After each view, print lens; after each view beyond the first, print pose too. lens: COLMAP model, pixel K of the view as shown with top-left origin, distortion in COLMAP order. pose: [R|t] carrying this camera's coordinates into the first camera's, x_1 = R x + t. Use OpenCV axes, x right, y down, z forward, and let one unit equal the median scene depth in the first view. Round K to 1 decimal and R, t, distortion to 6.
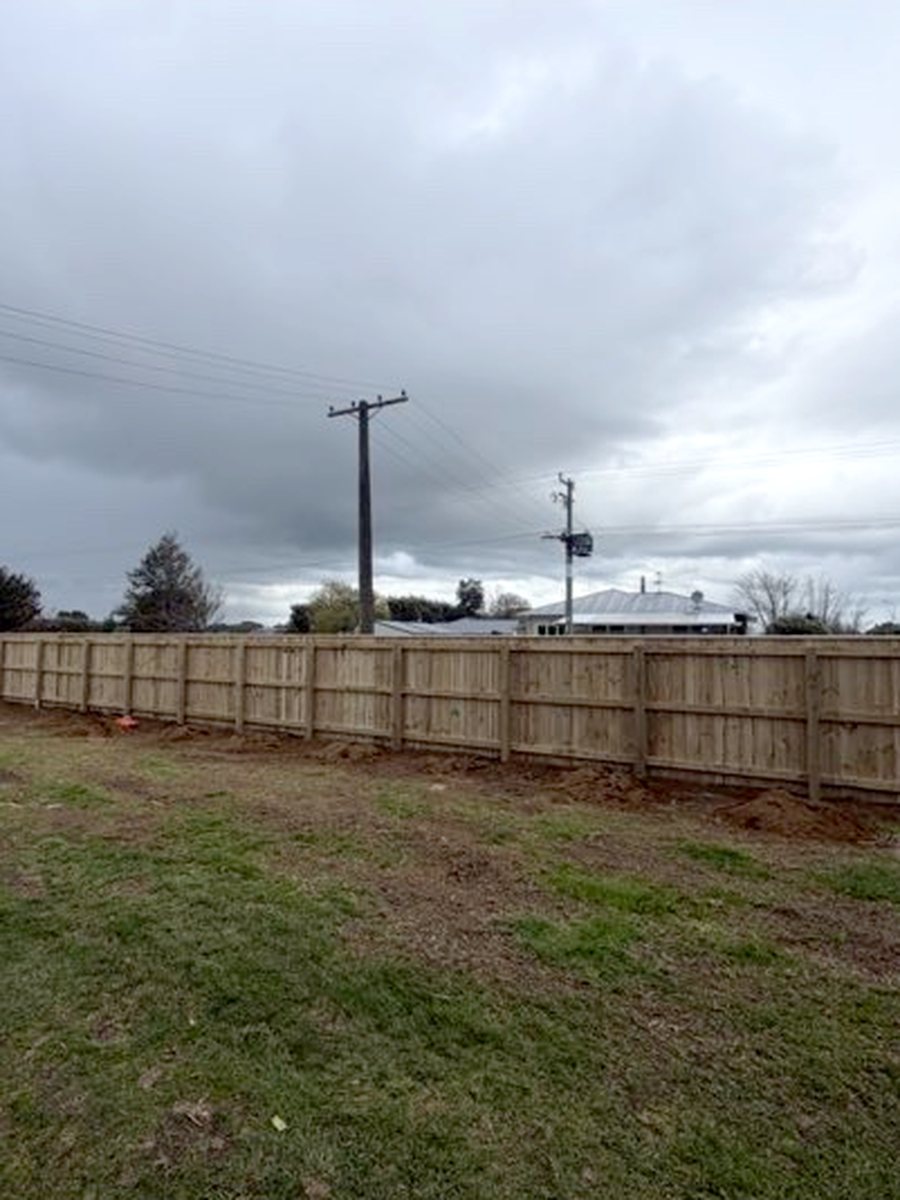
lens RADIAL K [[475.6, 0, 450.0], [0, 475.6, 600.0], [0, 0, 1]] dist [0.000557, -0.000074]
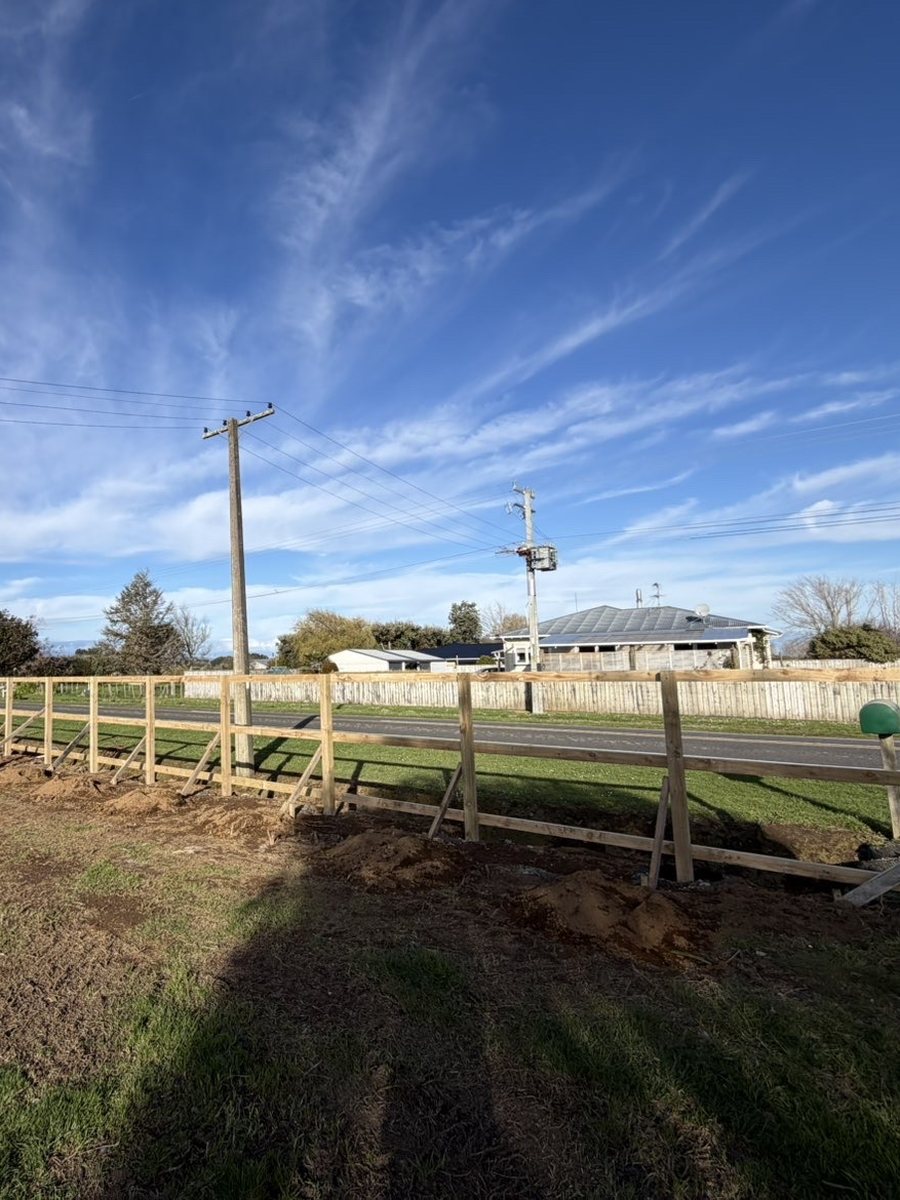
lens RADIAL K [[475.6, 0, 450.0], [0, 475.6, 600.0], [0, 0, 1]] dist [0.000557, -0.000074]
pose [[0.986984, -0.046903, -0.153829, 0.221727], [0.038026, 0.997465, -0.060150, 0.010670], [0.156260, 0.053518, 0.986265, 0.084004]]
